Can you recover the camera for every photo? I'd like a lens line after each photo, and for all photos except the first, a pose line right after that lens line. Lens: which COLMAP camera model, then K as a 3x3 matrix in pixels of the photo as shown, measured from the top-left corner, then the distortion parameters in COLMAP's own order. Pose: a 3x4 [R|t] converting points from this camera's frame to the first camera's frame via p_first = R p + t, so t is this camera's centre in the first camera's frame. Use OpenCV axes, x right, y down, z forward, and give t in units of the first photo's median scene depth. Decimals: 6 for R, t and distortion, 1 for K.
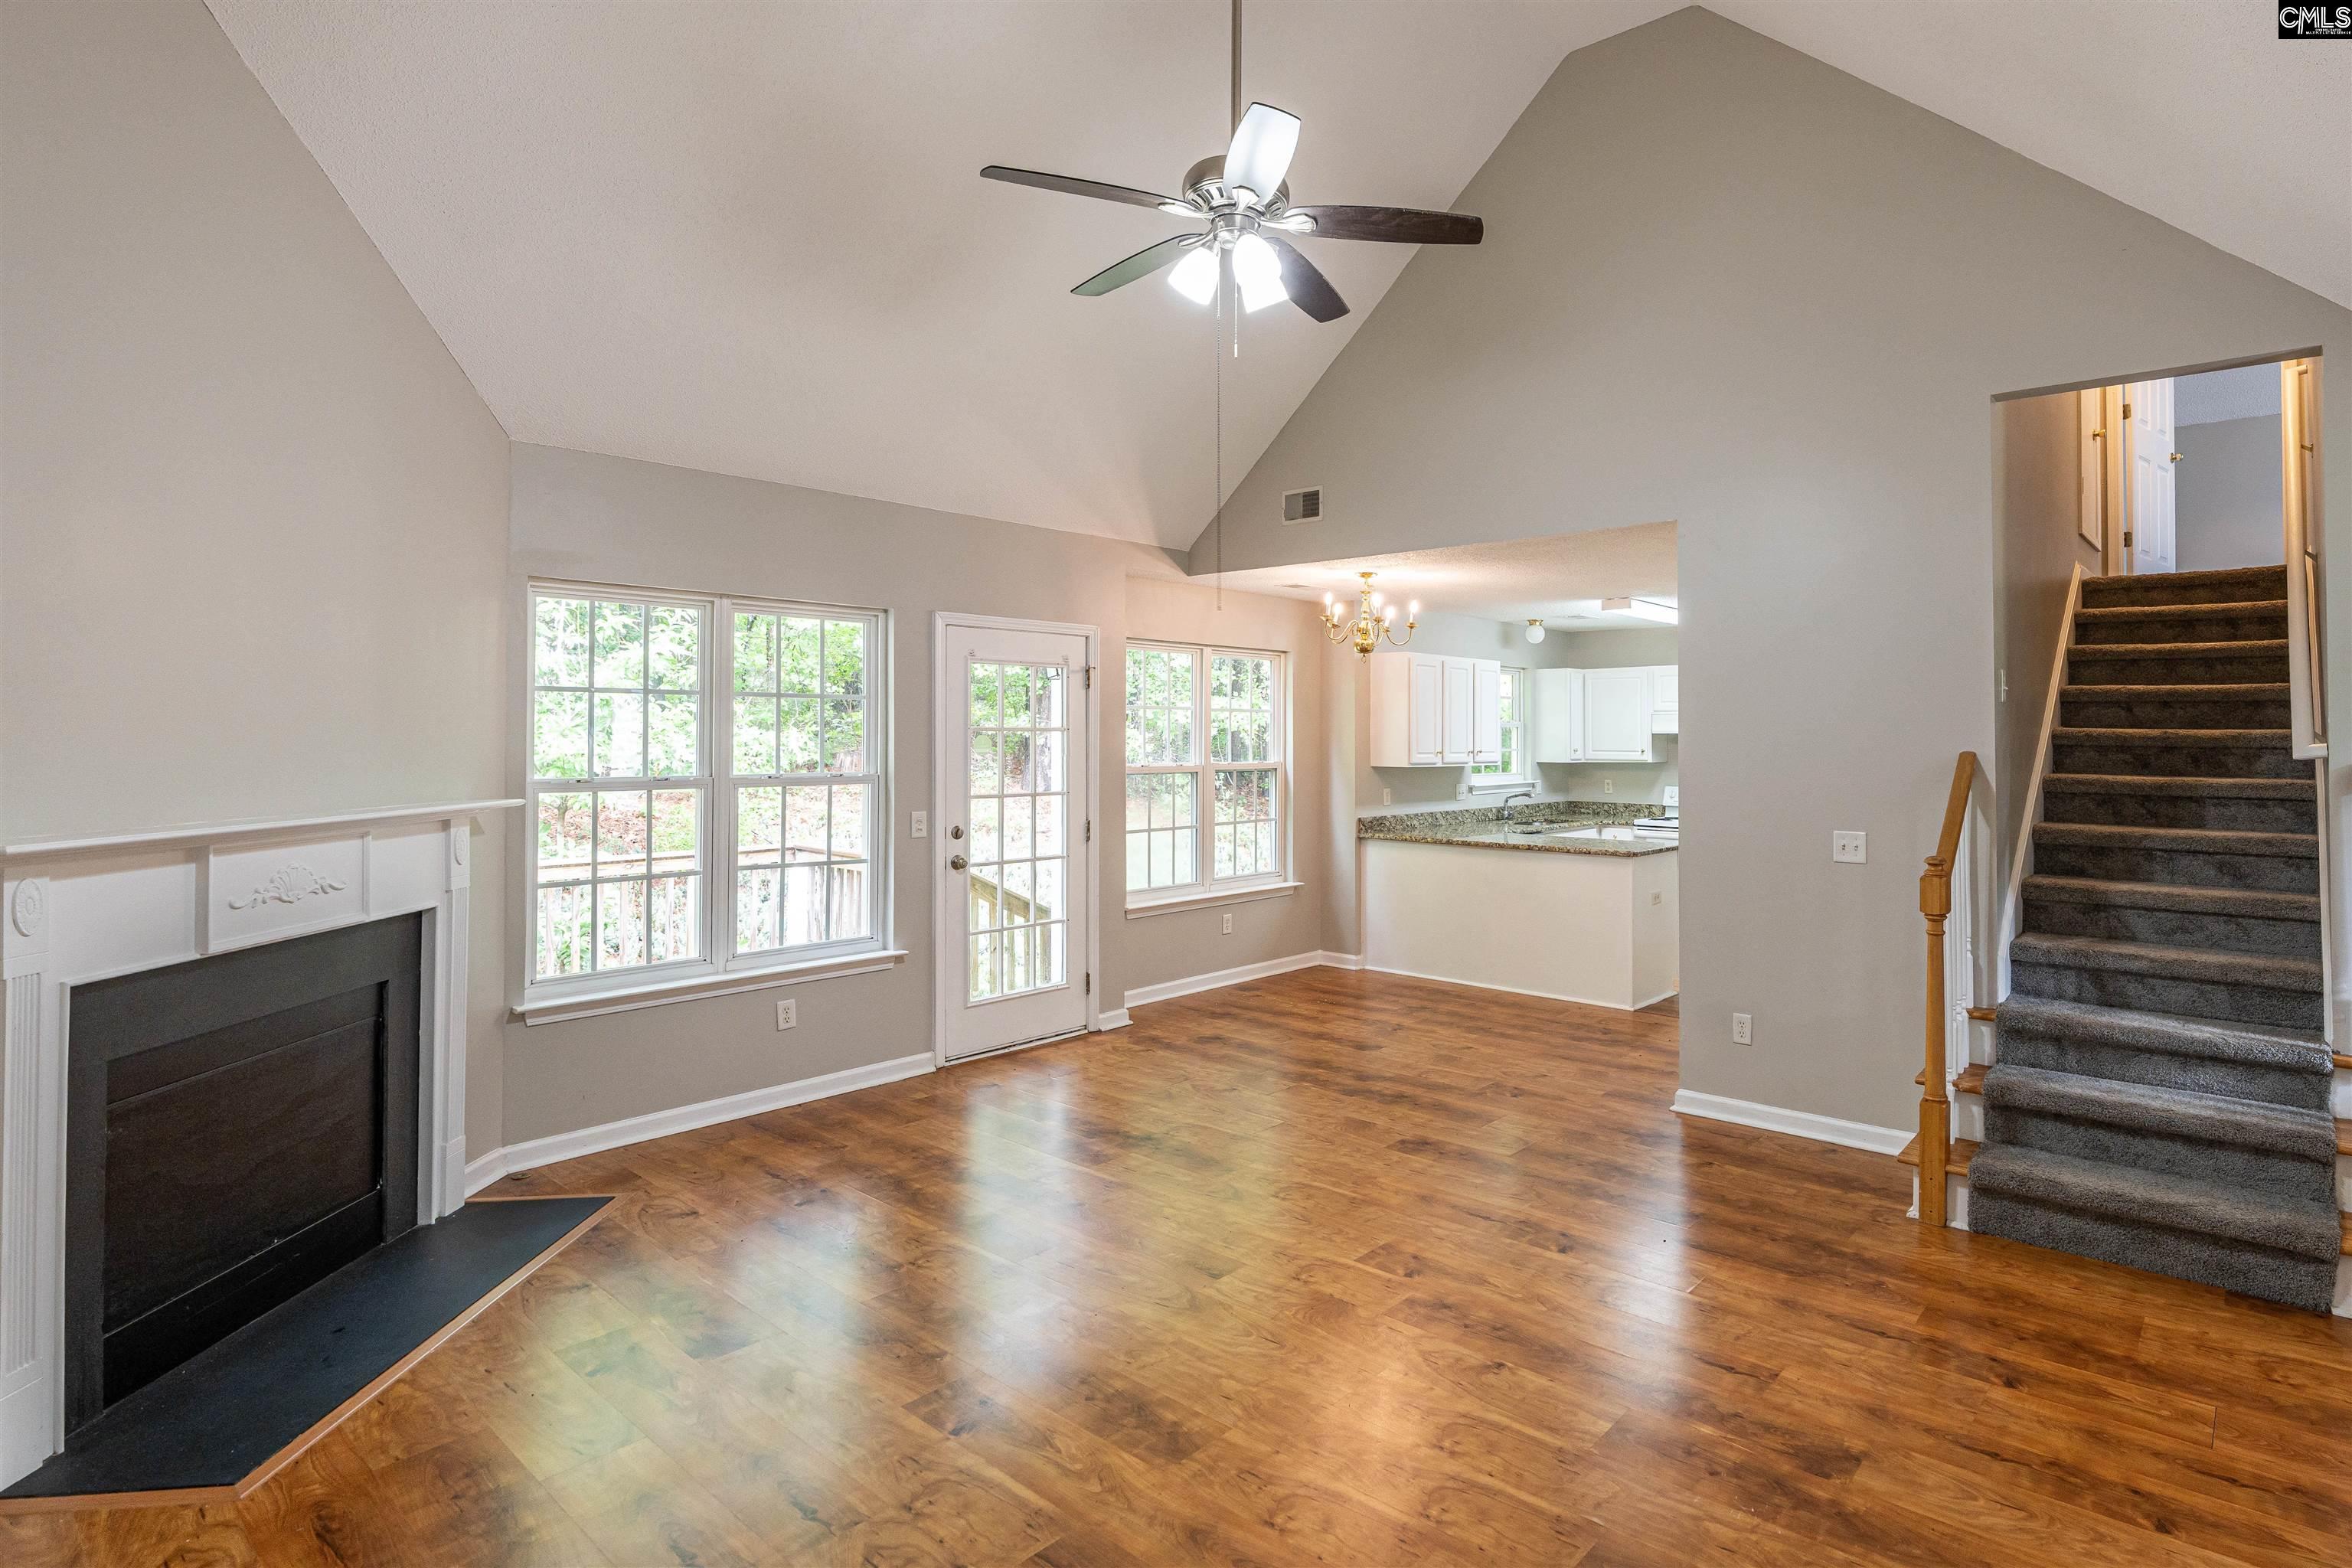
lens RADIAL K [[1187.0, 0, 1362.7], [0, 1187.0, 741.4], [0, 0, 1]] dist [0.000600, 0.000954]
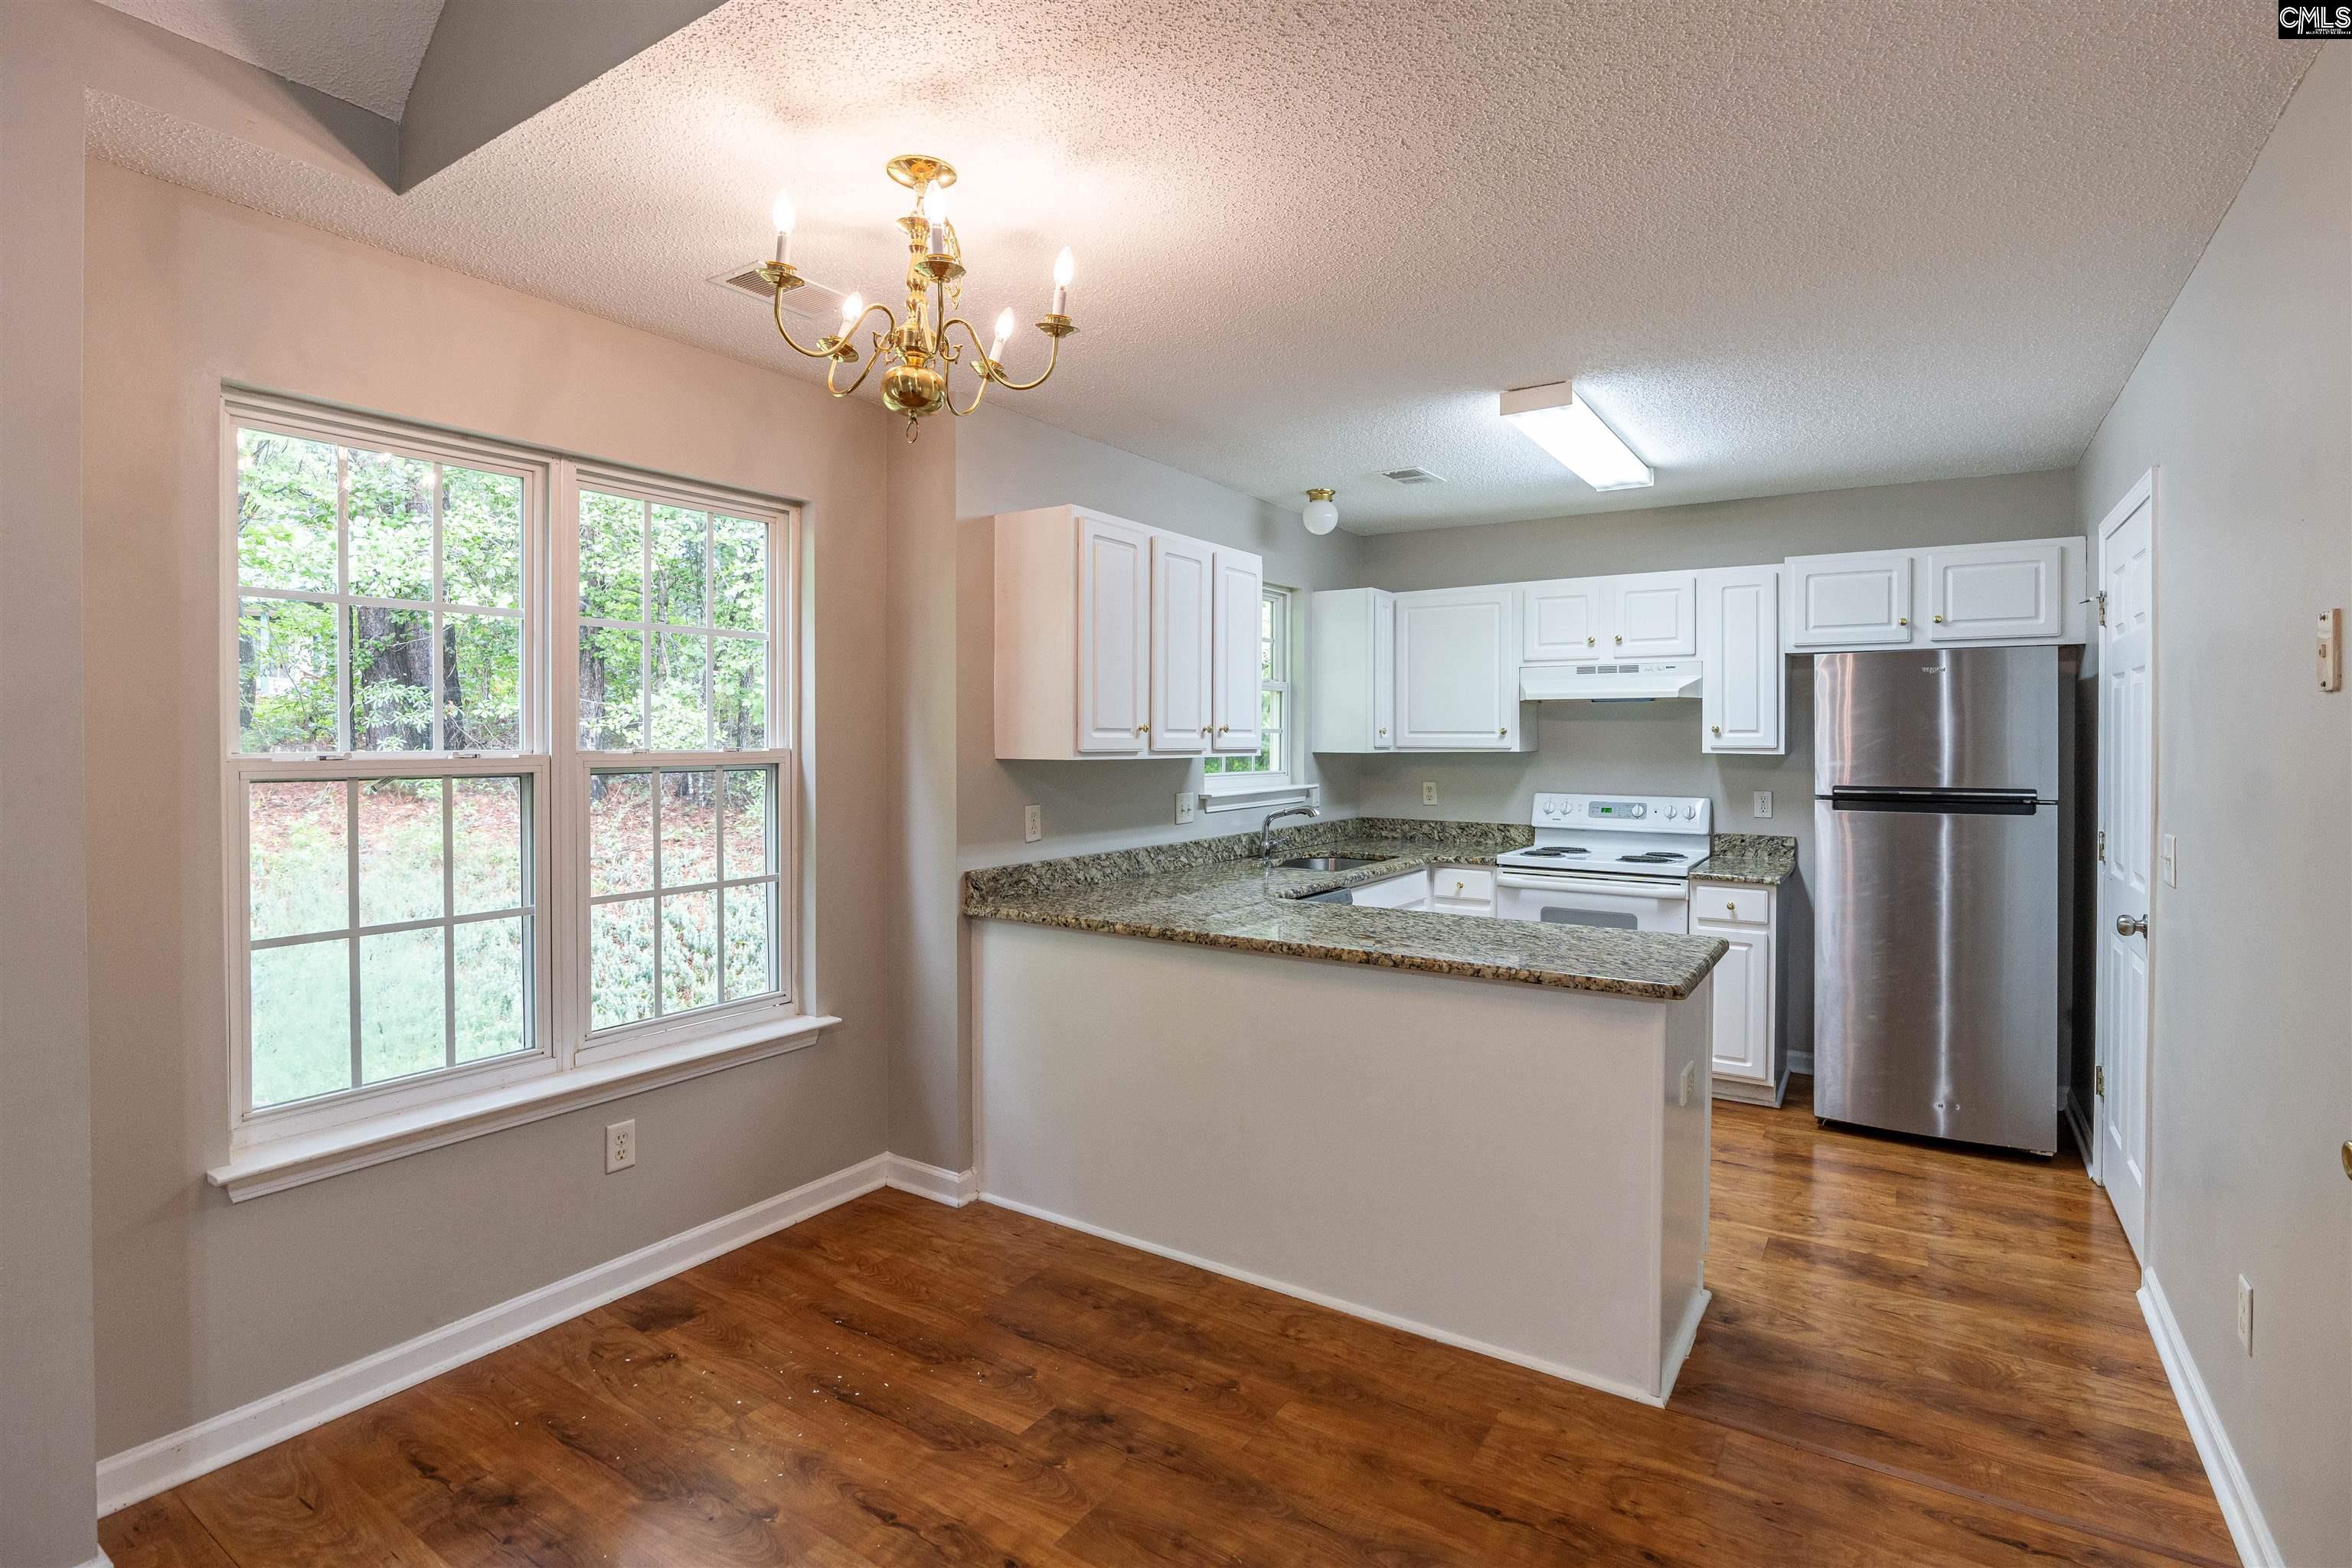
lens RADIAL K [[1128.7, 0, 1167.0], [0, 1128.7, 748.2], [0, 0, 1]] dist [-0.026117, 0.003261]
pose [[0.996672, -0.000074, 0.081522, 0.038792], [-0.000549, 0.999971, 0.007615, 0.014254], [-0.081520, -0.007634, 0.996642, 0.574023]]
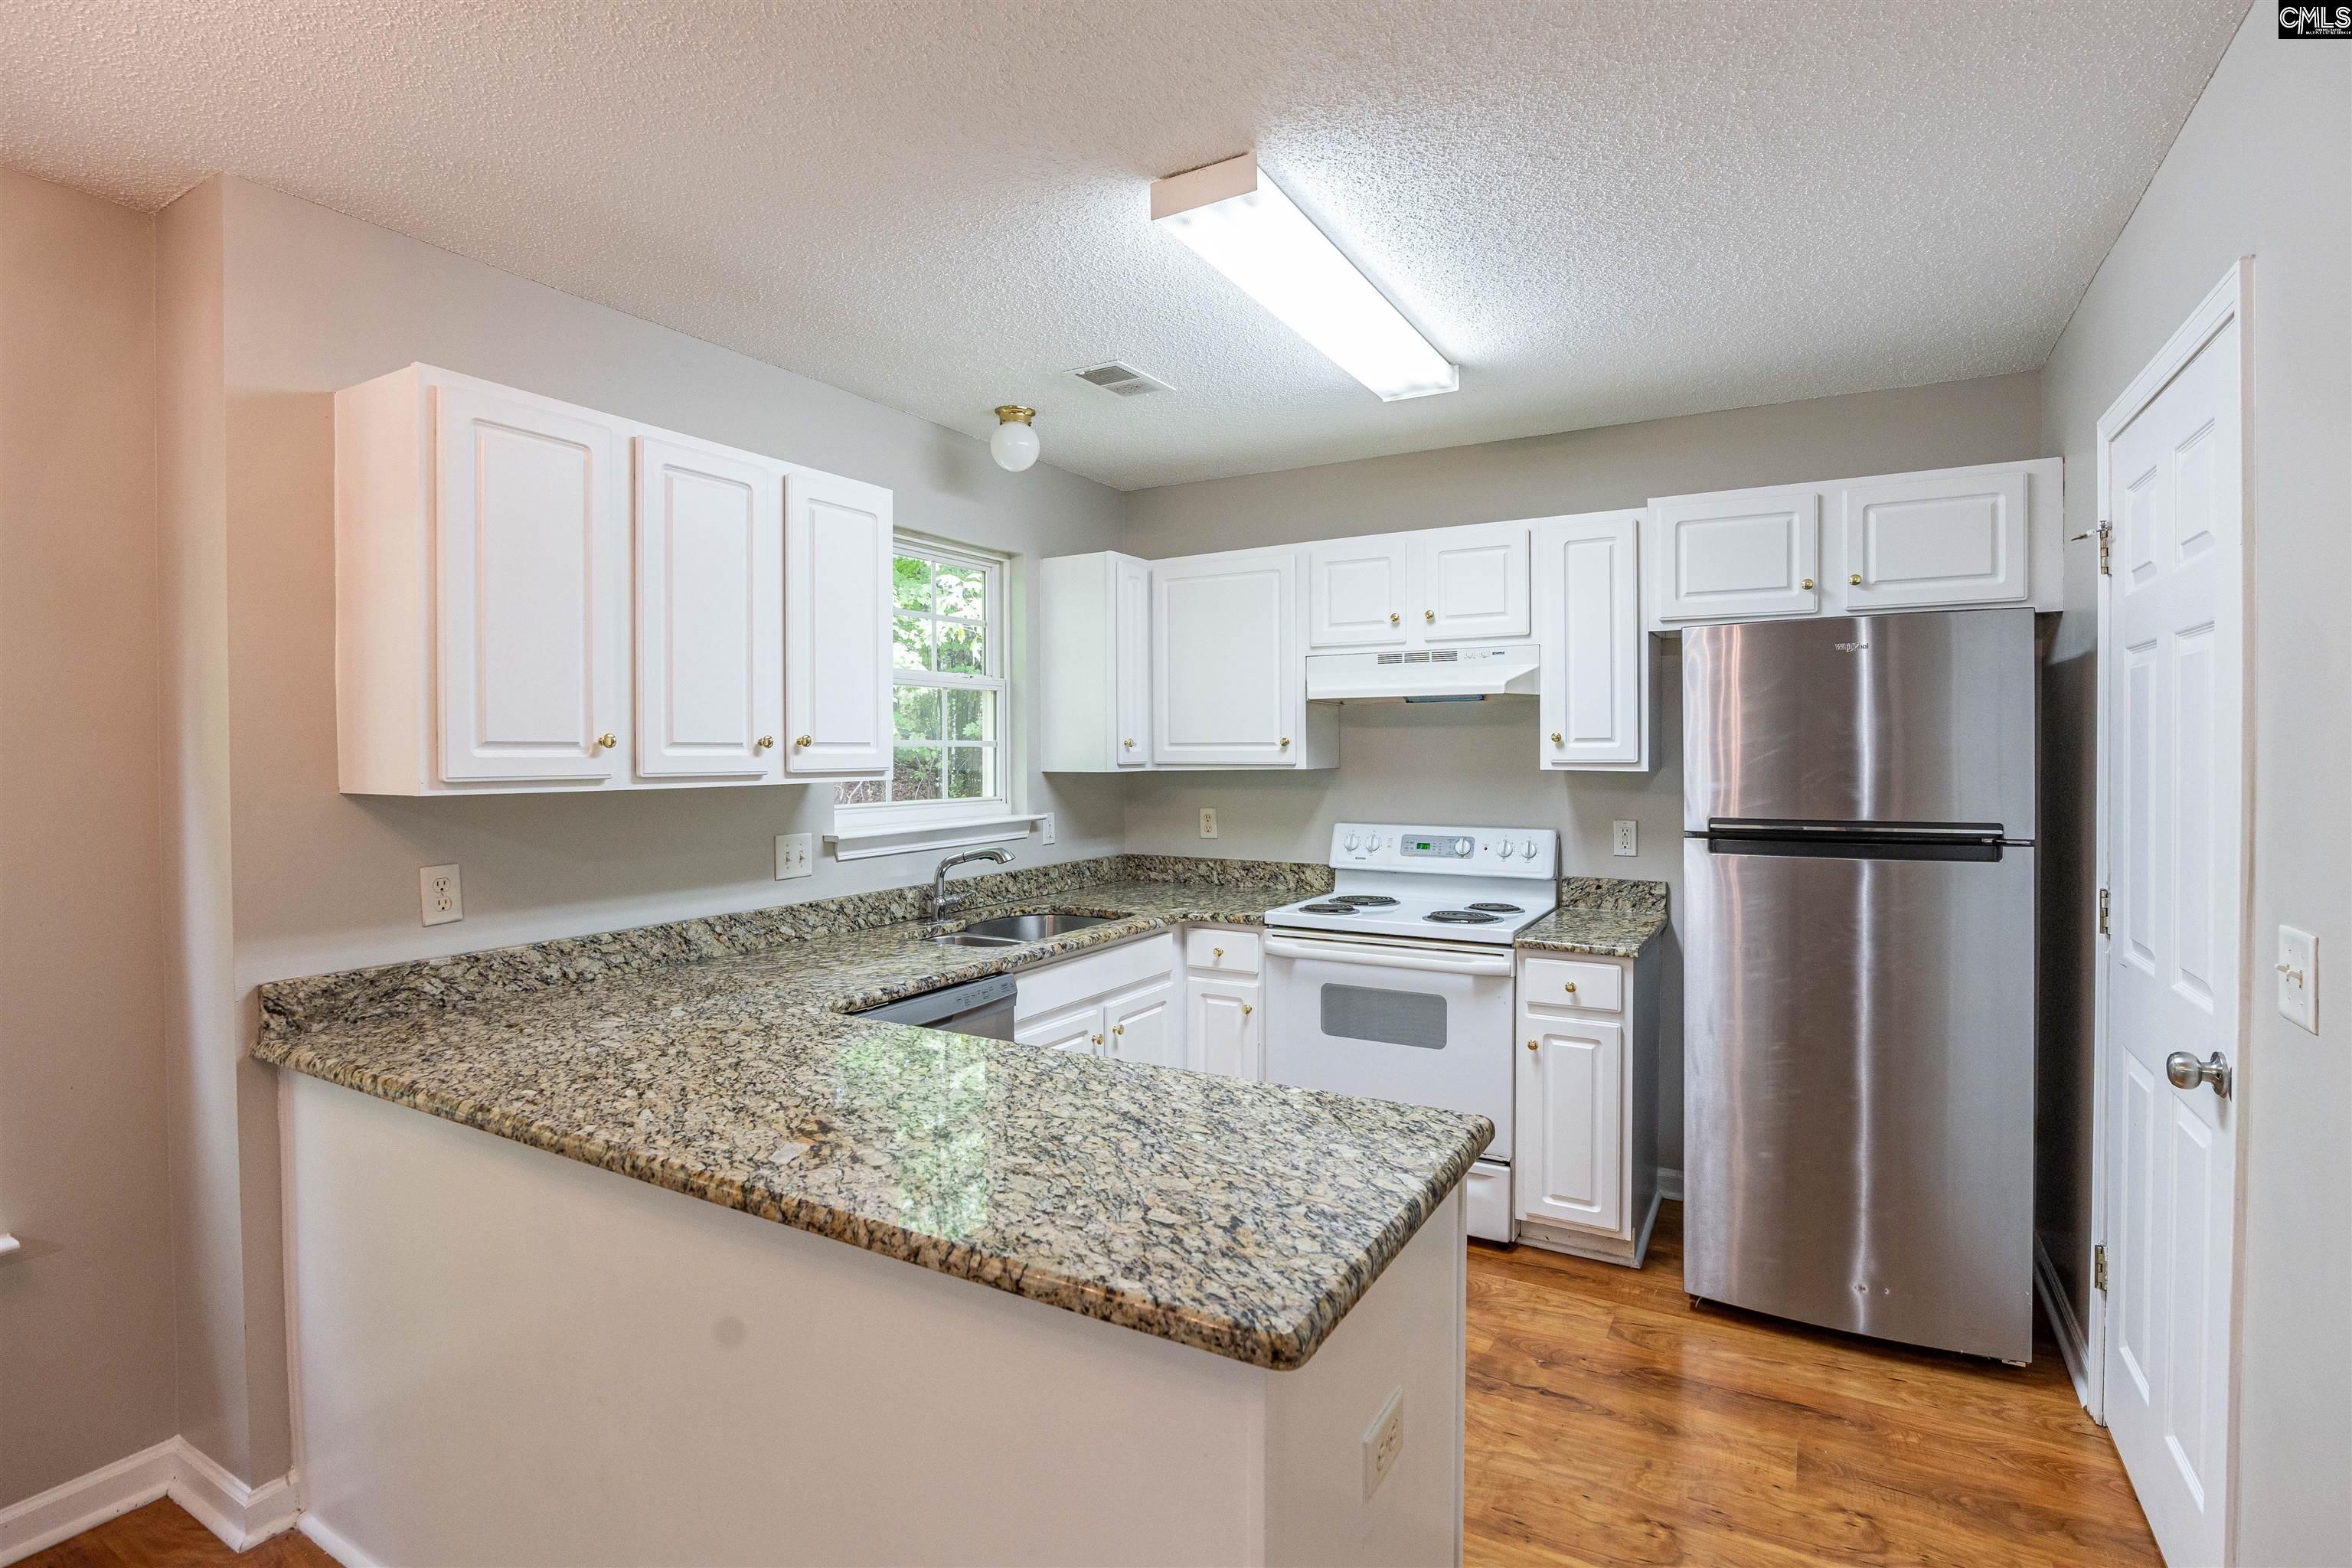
lens RADIAL K [[1128.7, 0, 1145.9], [0, 1128.7, 766.6], [0, 0, 1]] dist [-0.026117, 0.003261]
pose [[0.991949, -0.007858, 0.126397, 0.164404], [0.006349, 0.999904, 0.012342, 0.013566], [-0.126481, -0.011440, 0.991903, 0.732248]]
